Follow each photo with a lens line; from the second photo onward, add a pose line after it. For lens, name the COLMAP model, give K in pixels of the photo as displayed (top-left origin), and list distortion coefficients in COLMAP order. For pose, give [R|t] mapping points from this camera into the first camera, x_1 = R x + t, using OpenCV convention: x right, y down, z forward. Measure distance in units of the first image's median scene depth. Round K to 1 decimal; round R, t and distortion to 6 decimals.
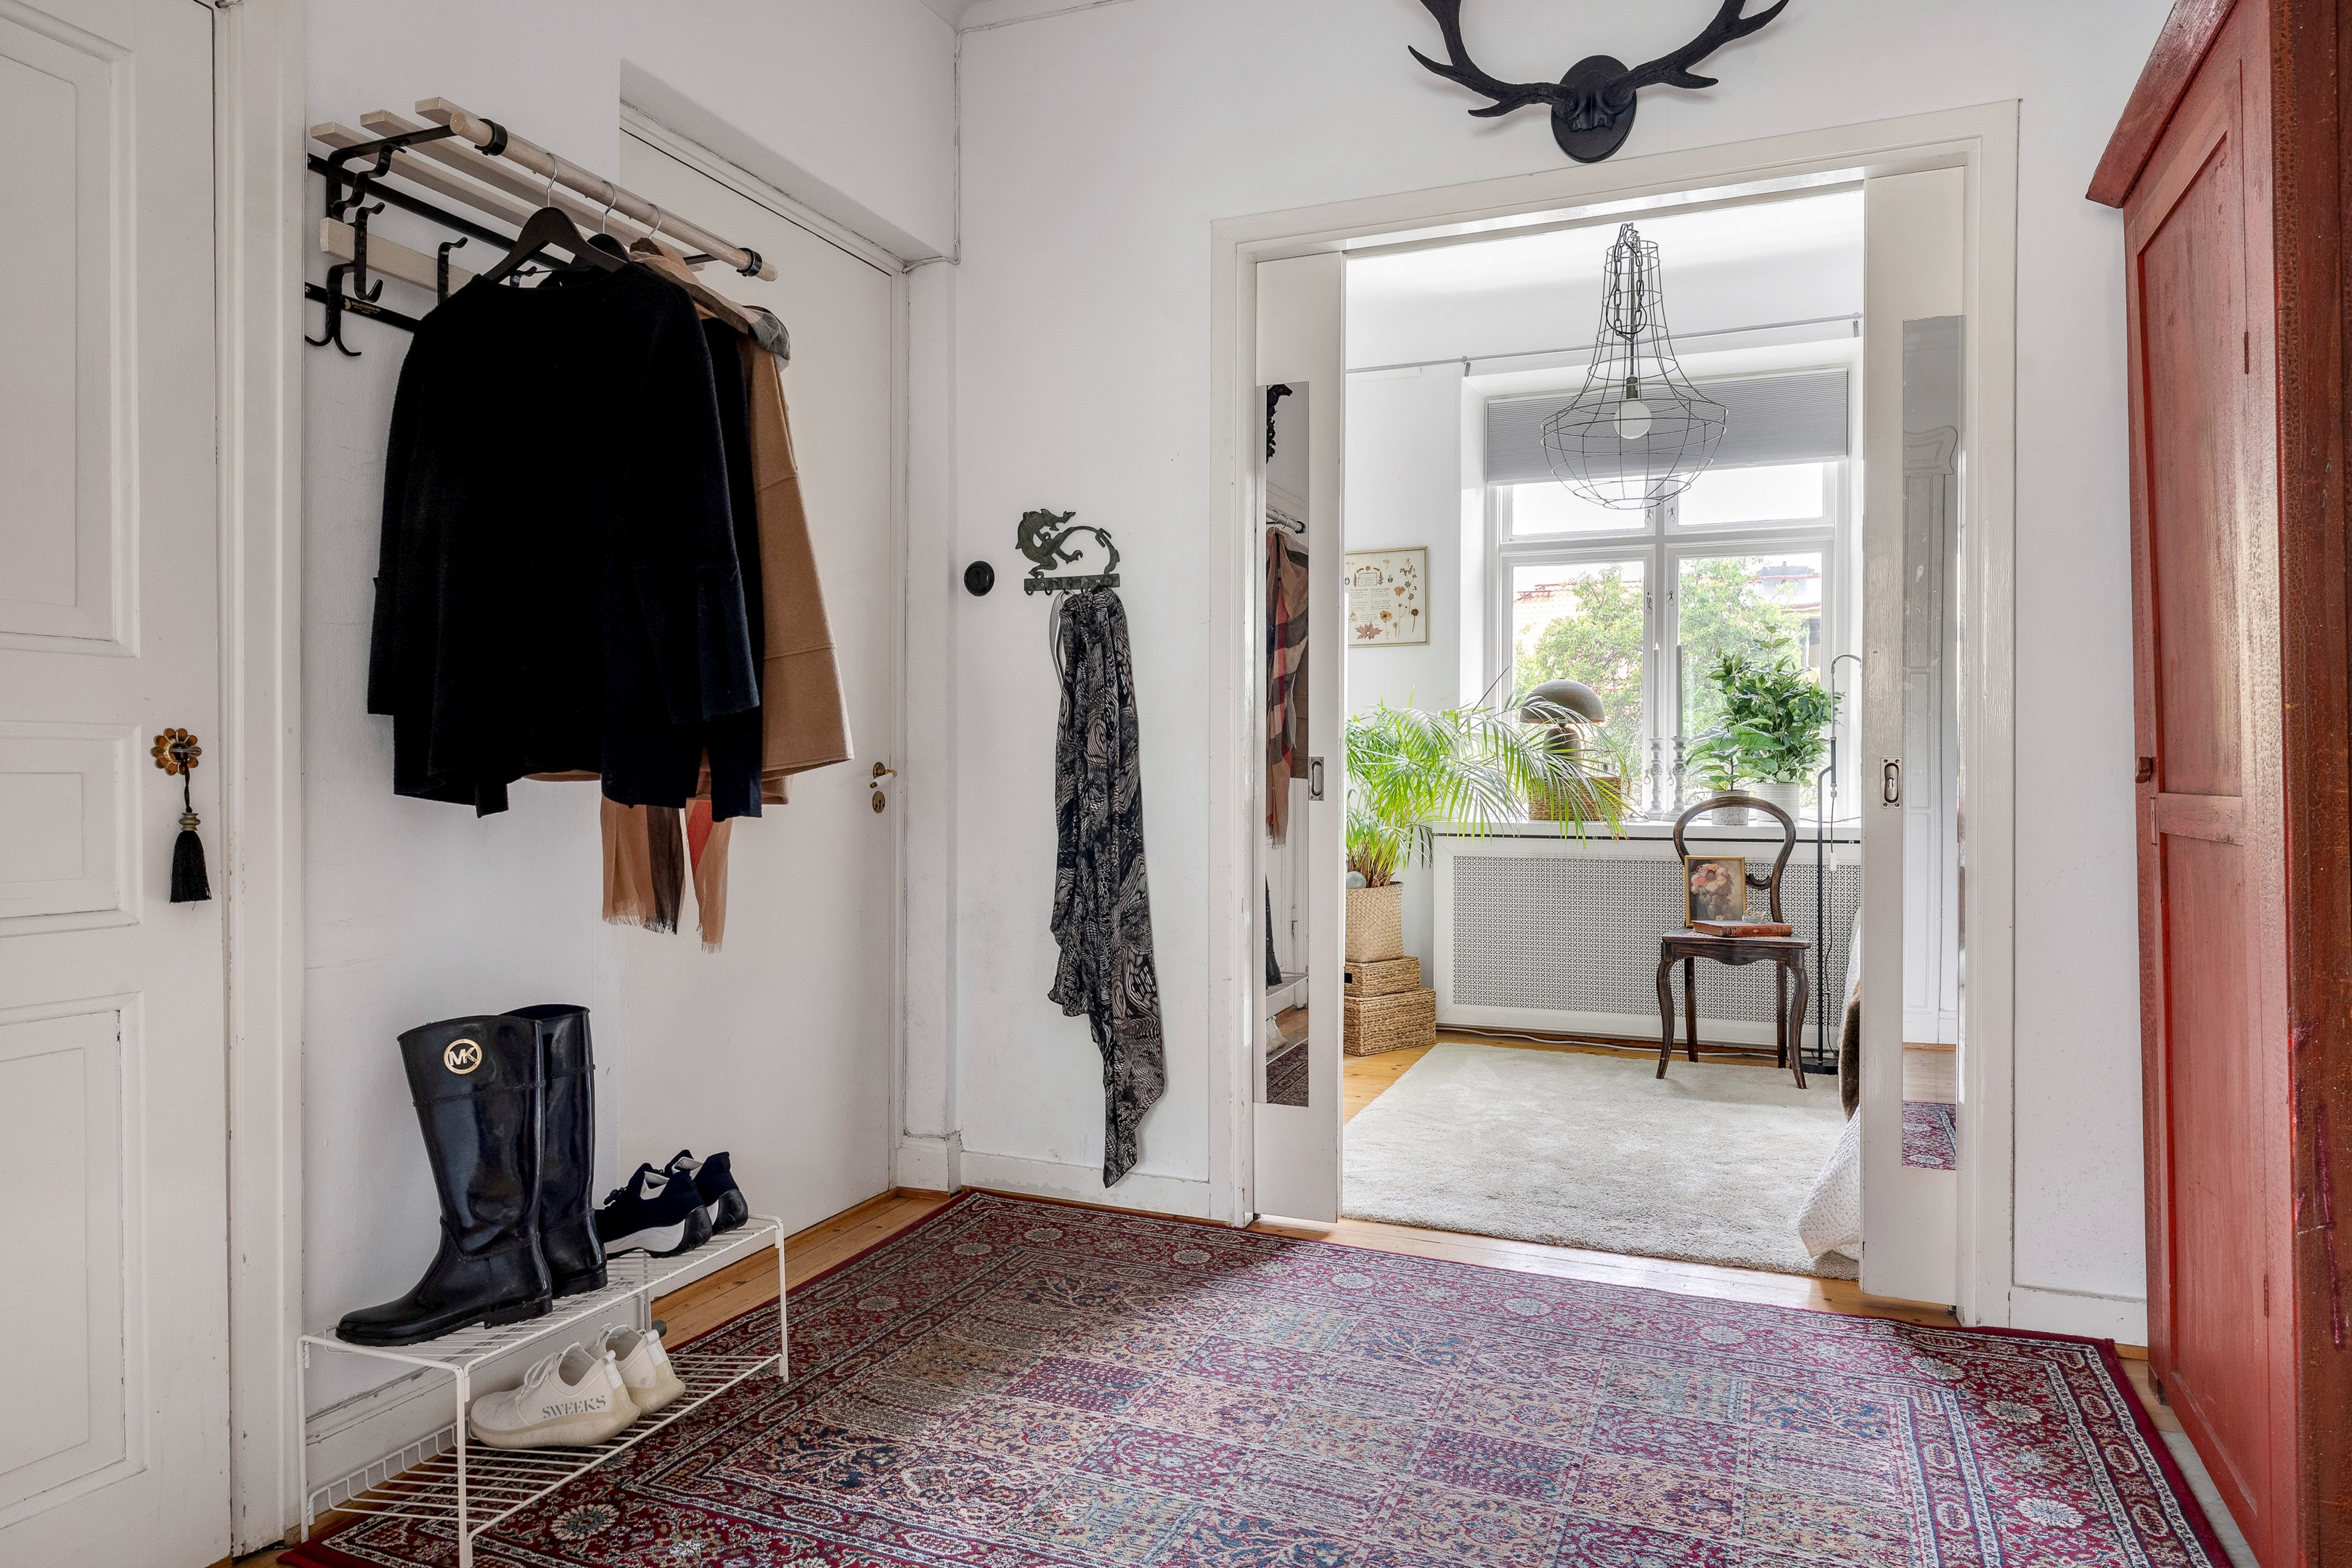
lens RADIAL K [[1471.8, 0, 1170.0], [0, 1471.8, 763.1], [0, 0, 1]] dist [0.000527, 0.000288]
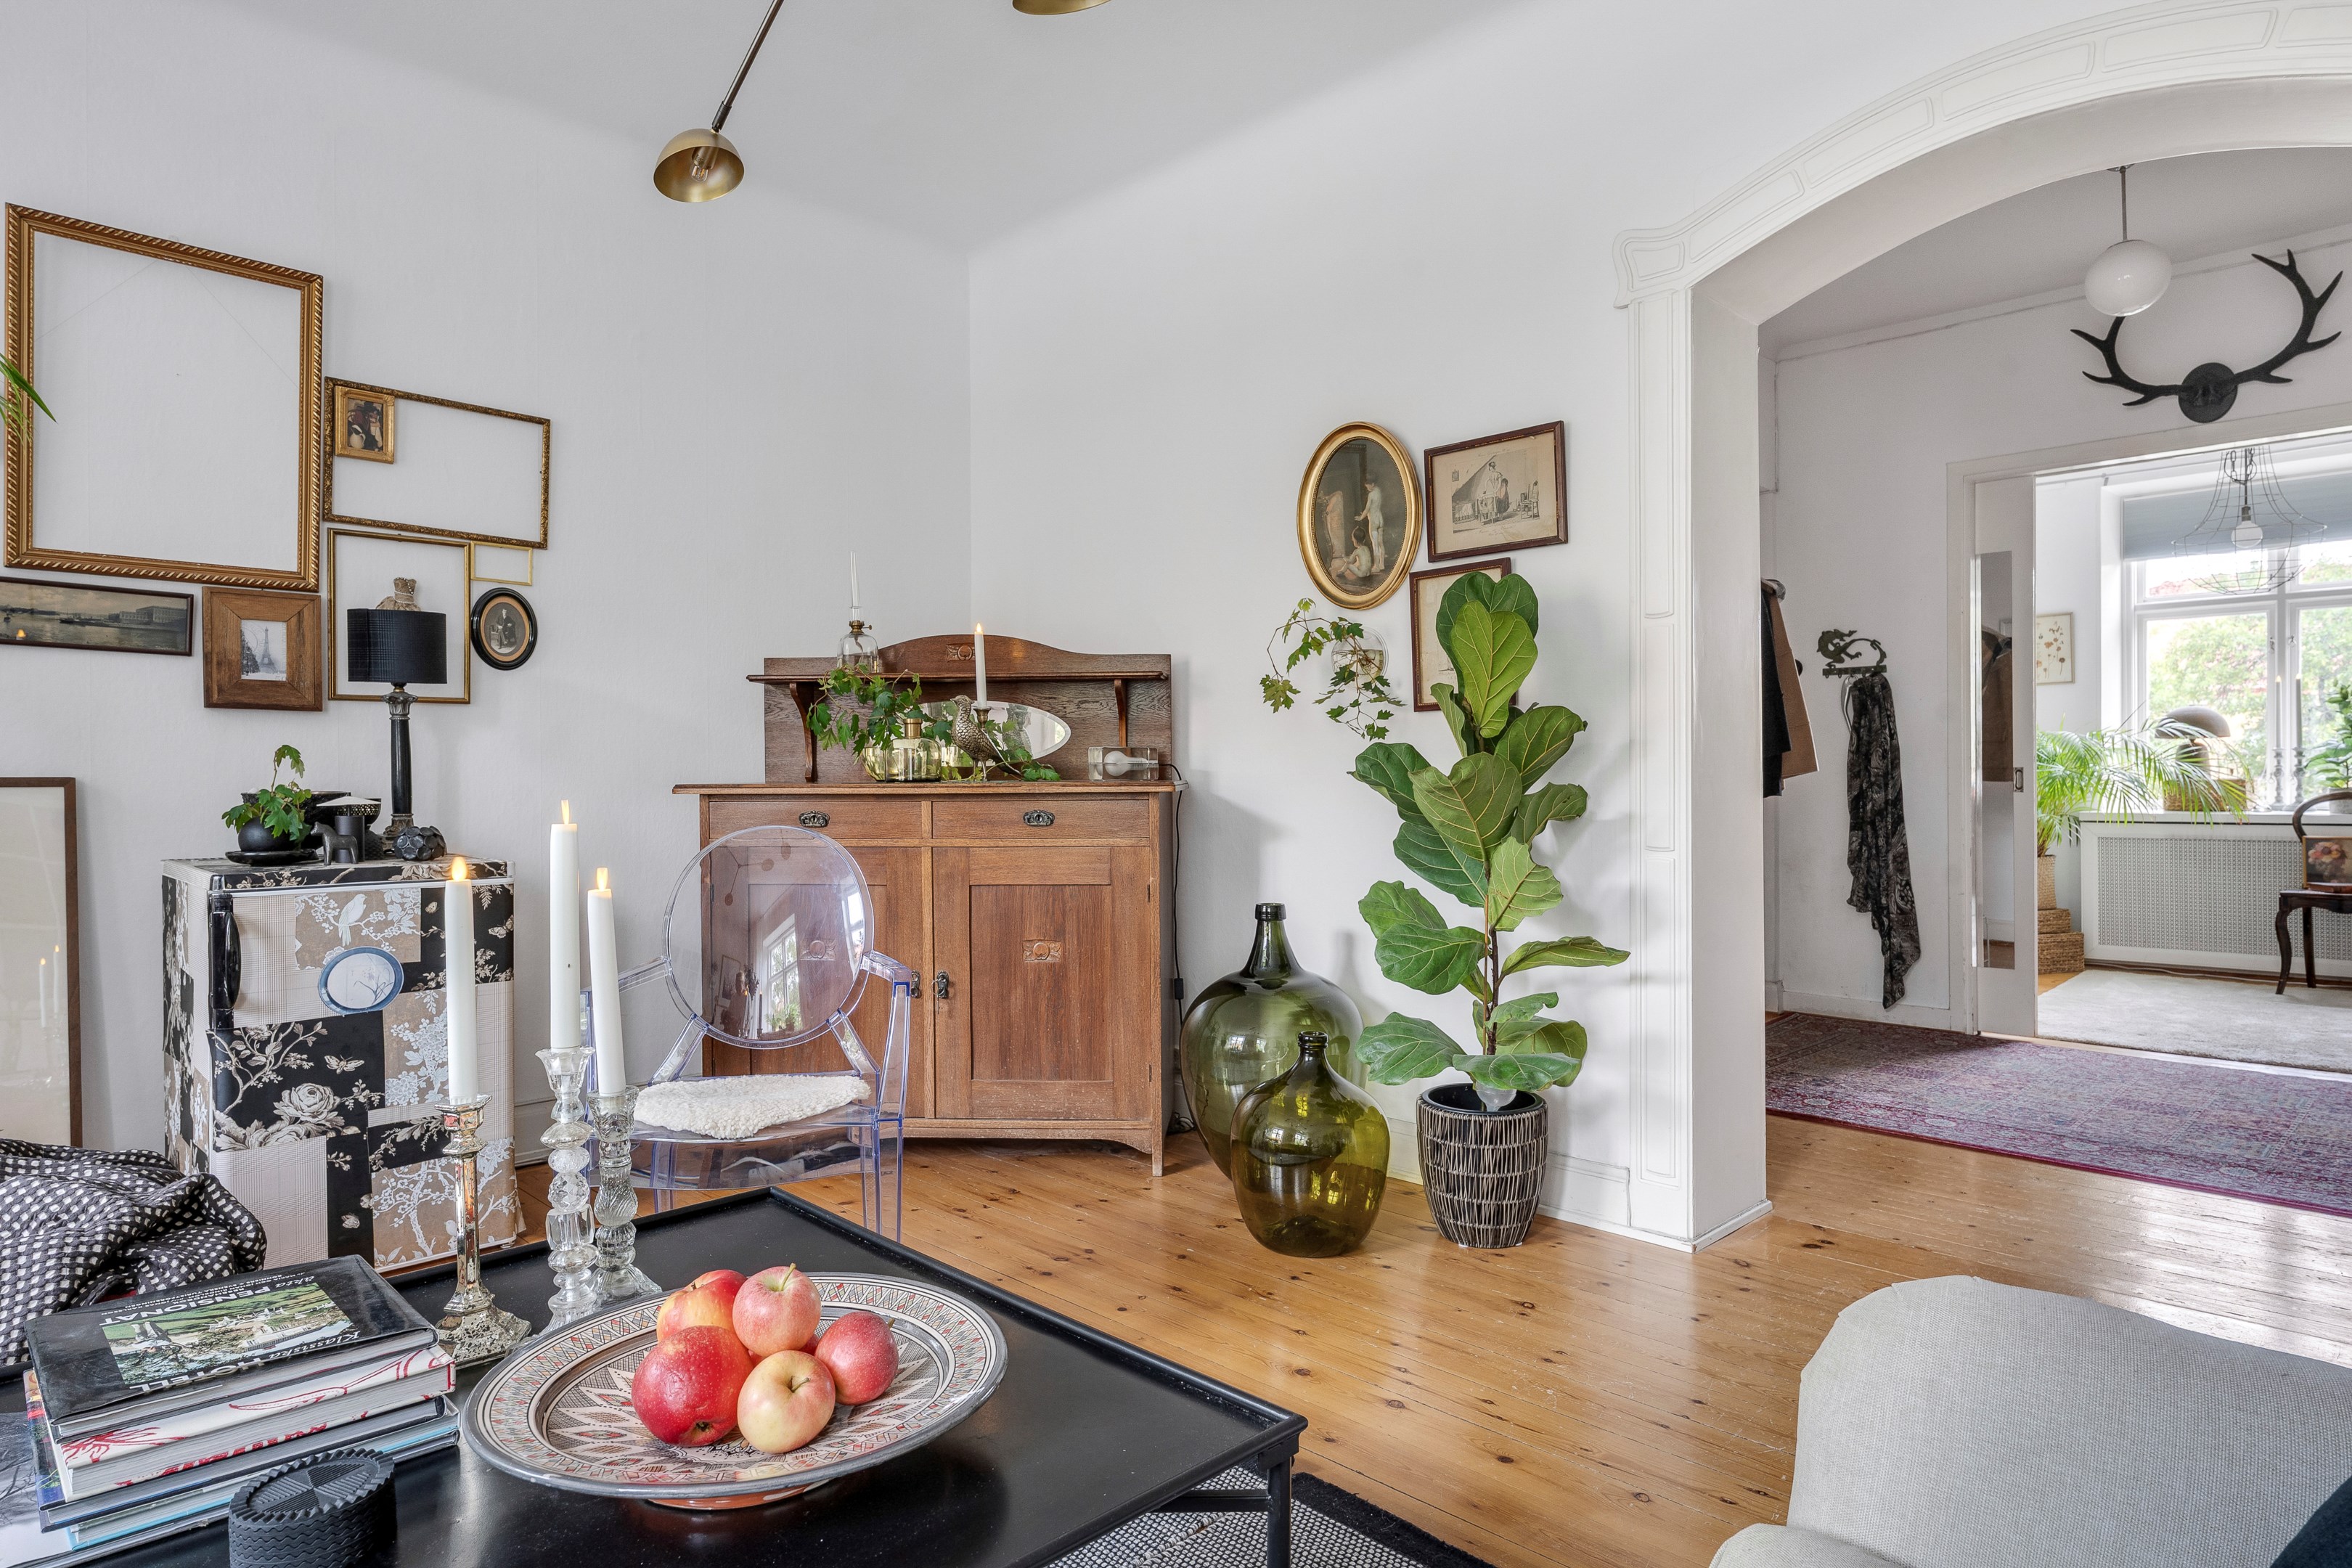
lens RADIAL K [[1342.7, 0, 1176.0], [0, 1342.7, 784.0], [0, 0, 1]] dist [-0.003382, -0.001012]
pose [[0.924103, -0.008938, -0.382039, -0.133668], [0.010944, 0.999935, 0.003079, 0.000101], [0.381987, -0.007026, 0.924141, -0.522130]]
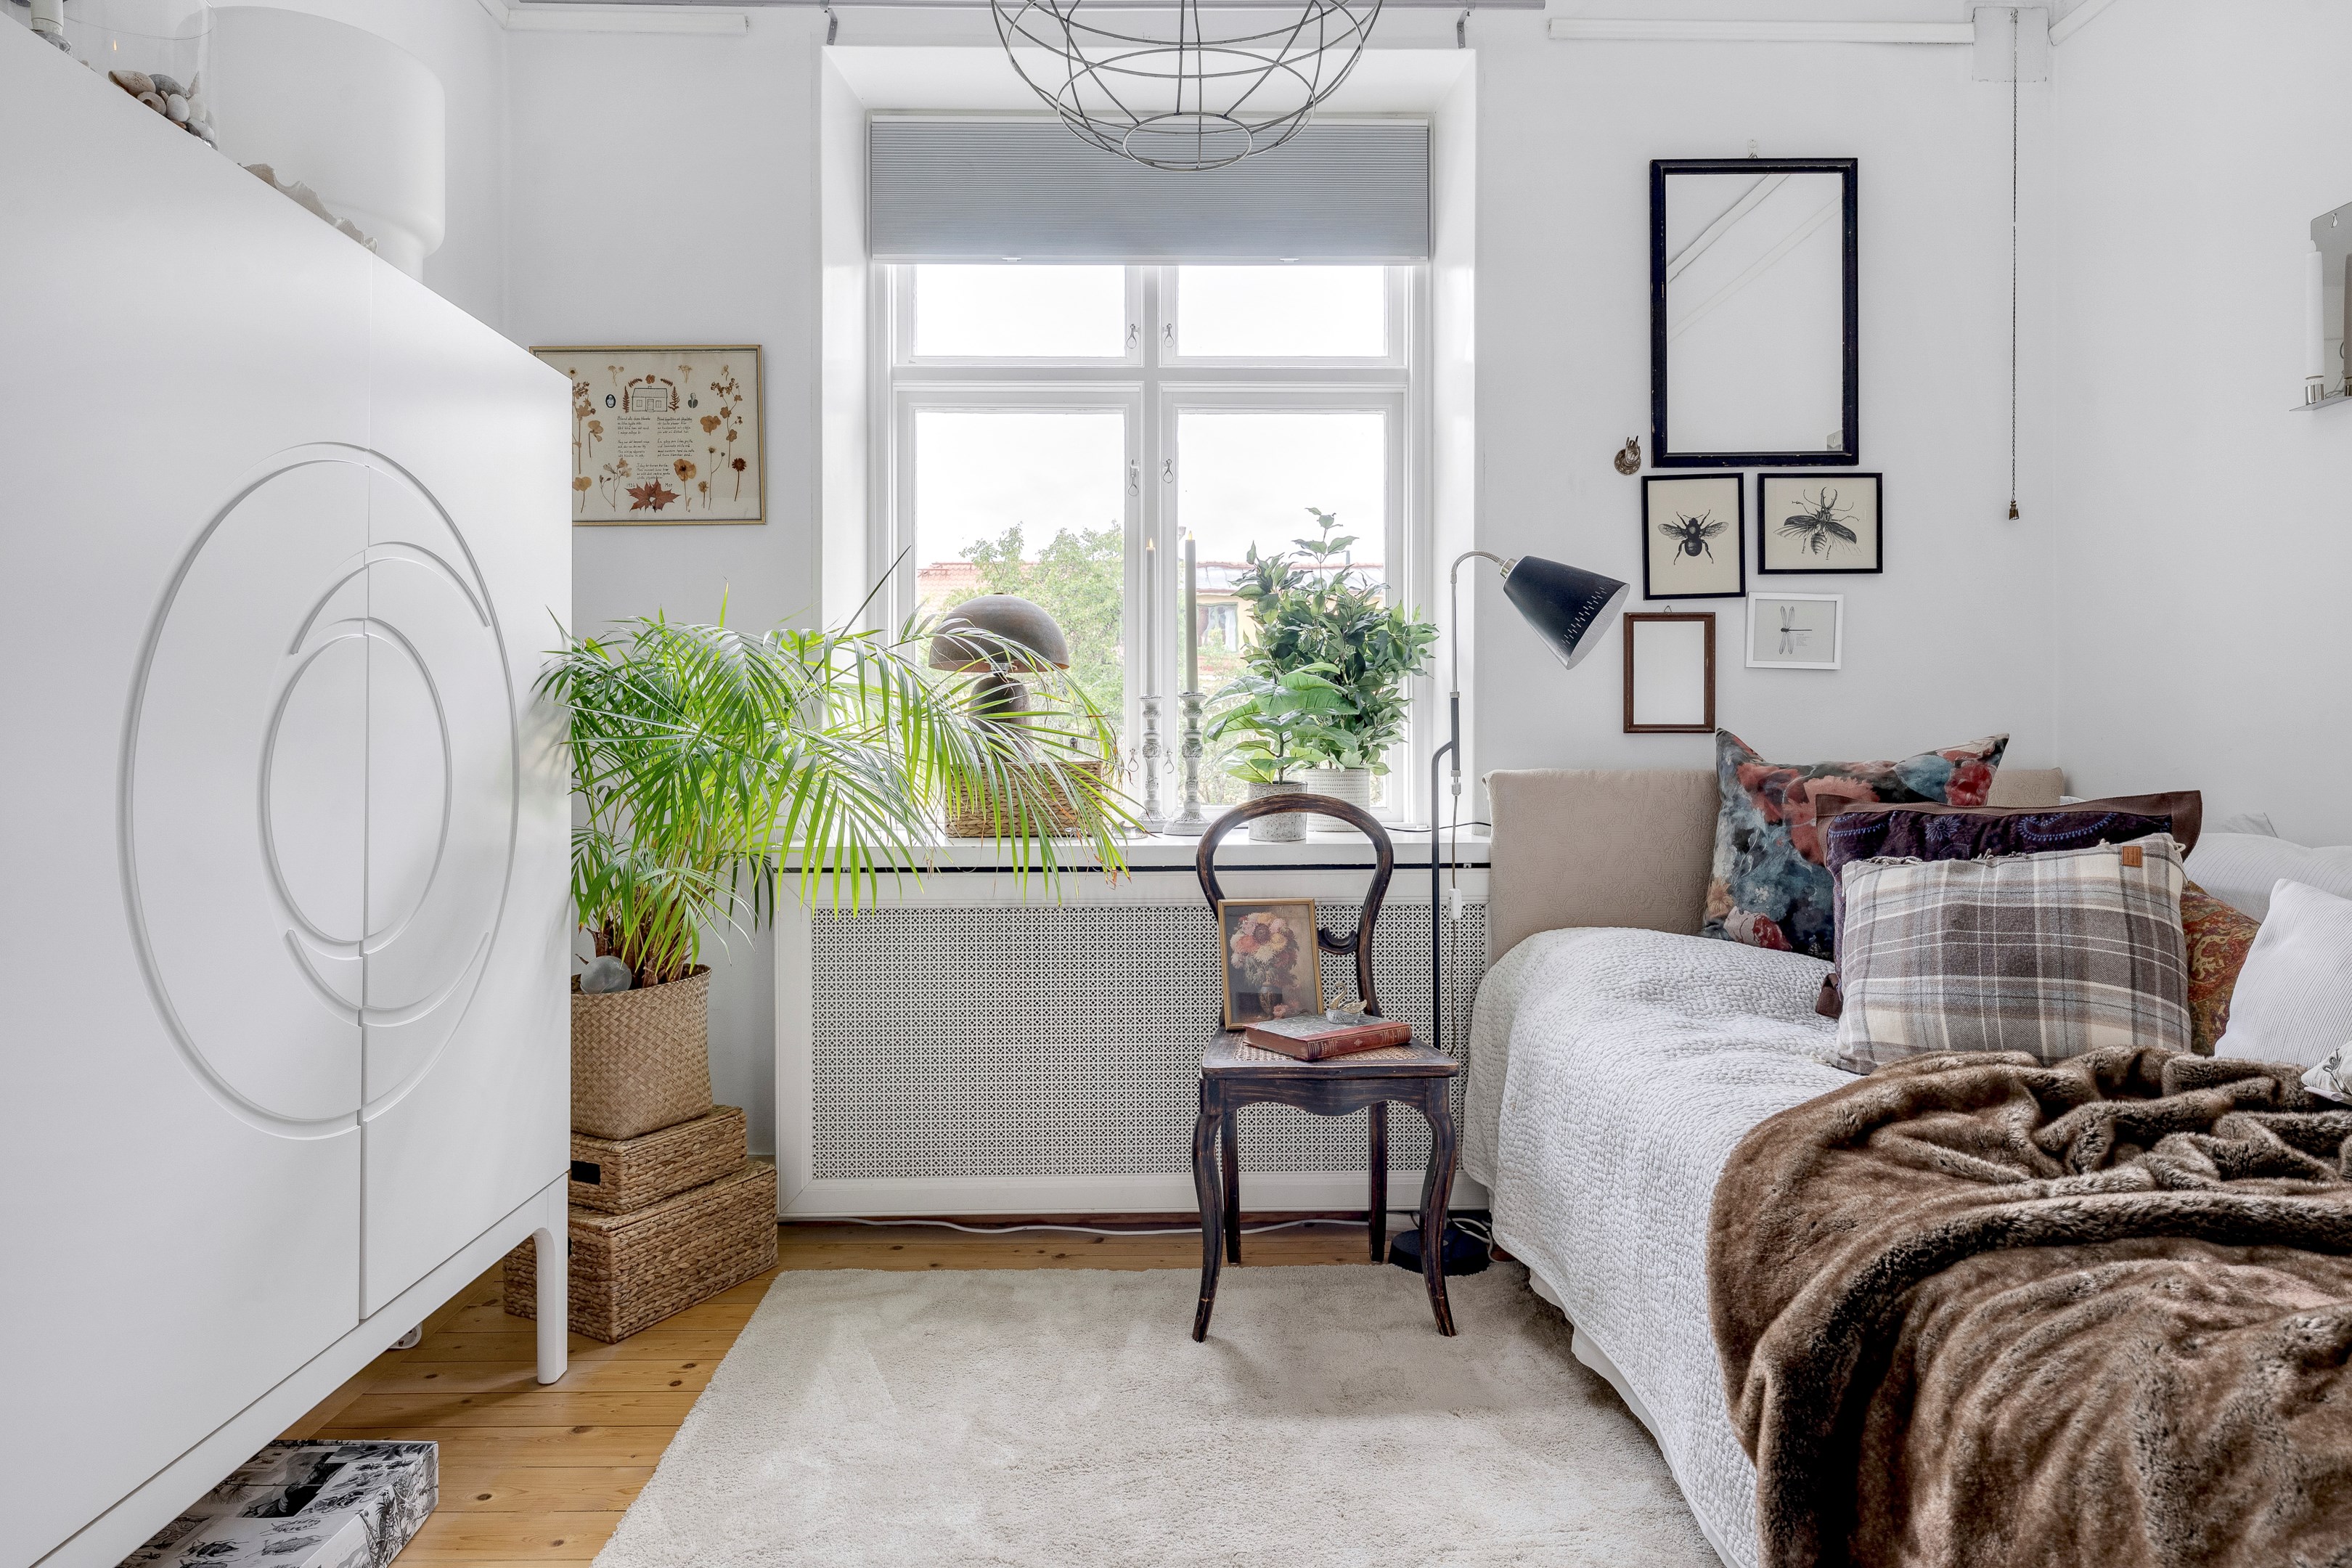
lens RADIAL K [[1471.8, 0, 1170.0], [0, 1471.8, 763.1], [0, 0, 1]] dist [0.000527, 0.000288]
pose [[0.920303, -0.009838, 0.391082, 0.108892], [0.003622, 0.999855, 0.016630, 0.000447], [-0.391189, -0.013888, 0.920205, 0.476178]]
